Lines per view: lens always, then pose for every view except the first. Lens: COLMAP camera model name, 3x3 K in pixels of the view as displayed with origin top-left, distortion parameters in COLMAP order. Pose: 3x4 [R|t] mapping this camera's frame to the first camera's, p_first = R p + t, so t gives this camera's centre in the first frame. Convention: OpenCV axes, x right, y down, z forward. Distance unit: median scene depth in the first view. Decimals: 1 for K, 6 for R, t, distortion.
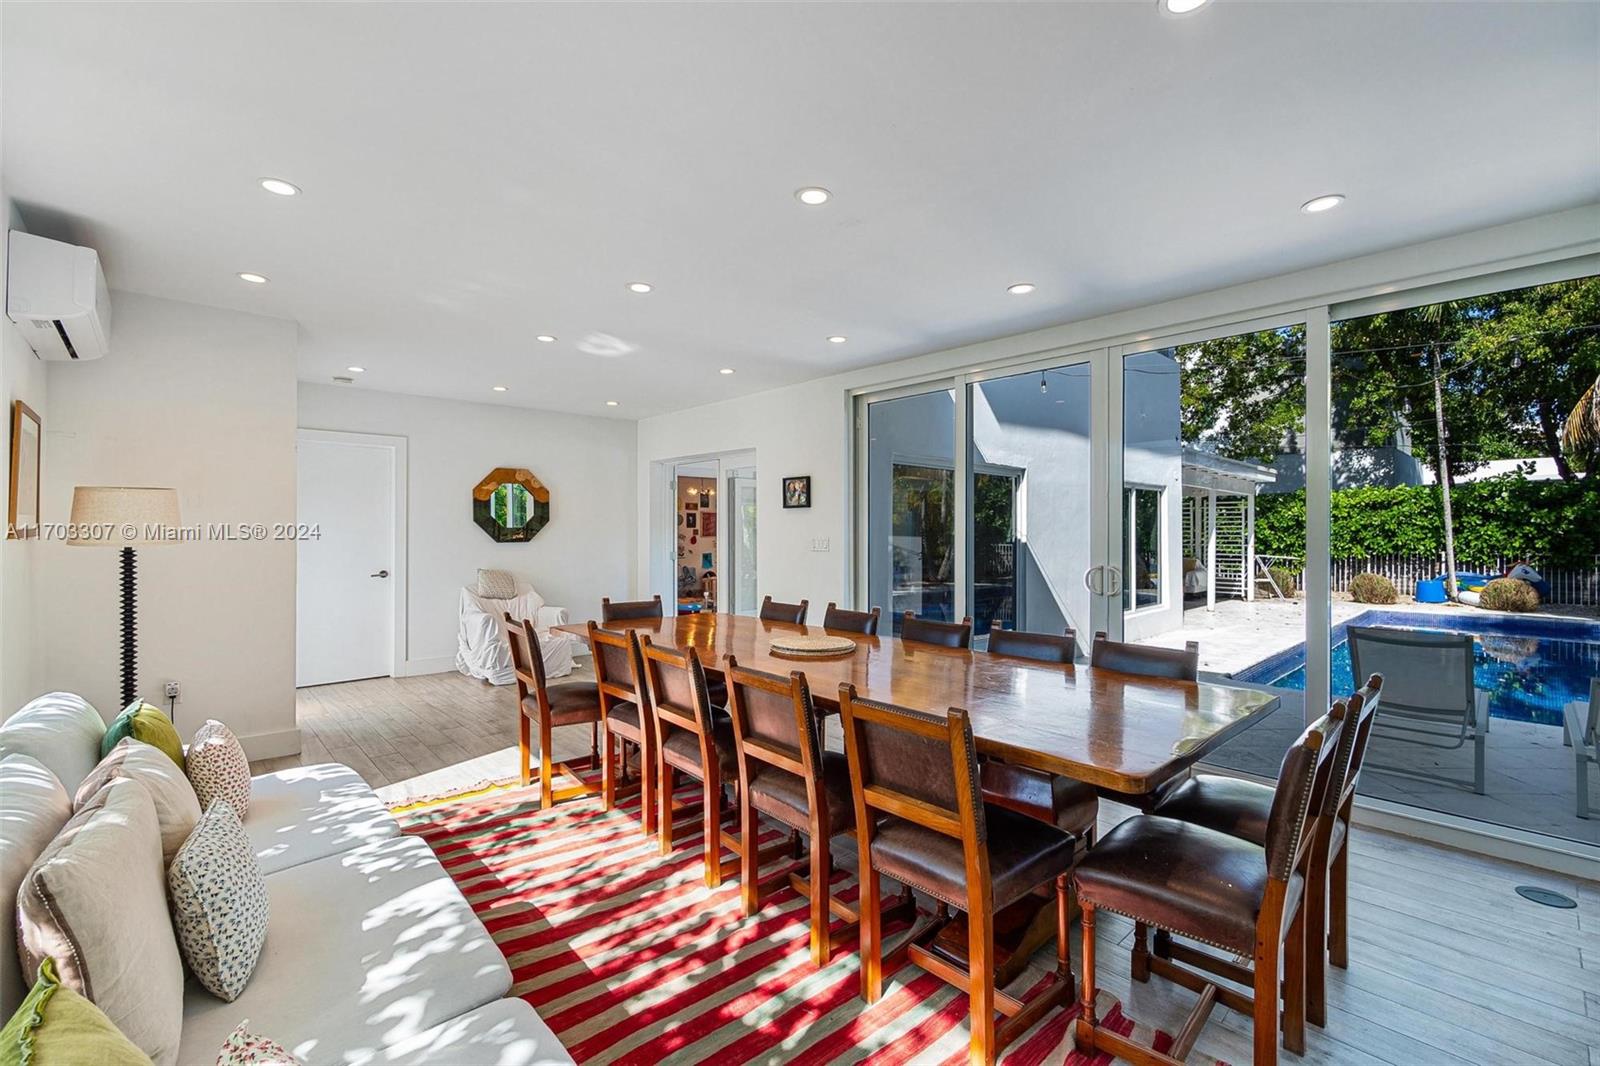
lens RADIAL K [[662.4, 0, 839.8], [0, 662.4, 521.5], [0, 0, 1]] dist [-0.006398, 0.001863]
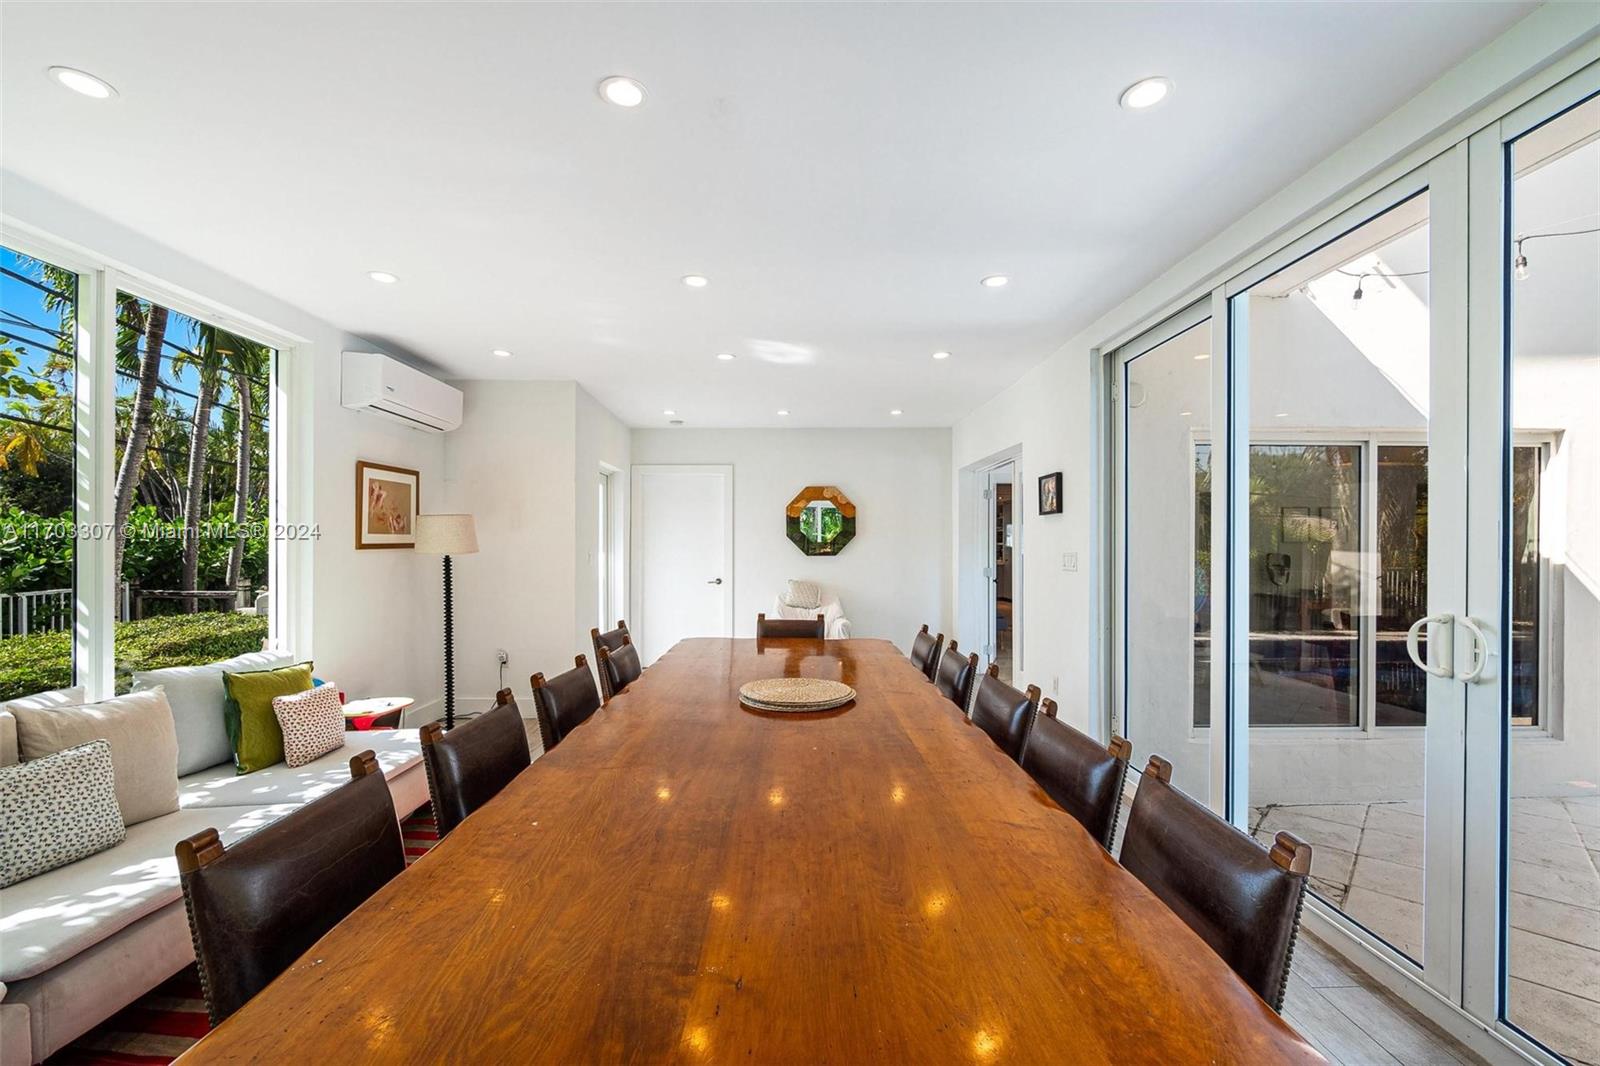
lens RADIAL K [[662.4, 0, 807.5], [0, 662.4, 542.7], [0, 0, 1]] dist [-0.006398, 0.001863]
pose [[0.741644, -0.005474, -0.670771, 0.197650], [0.011190, 0.999929, 0.004212, 0.005442], [0.670700, -0.010630, 0.741652, 0.187494]]
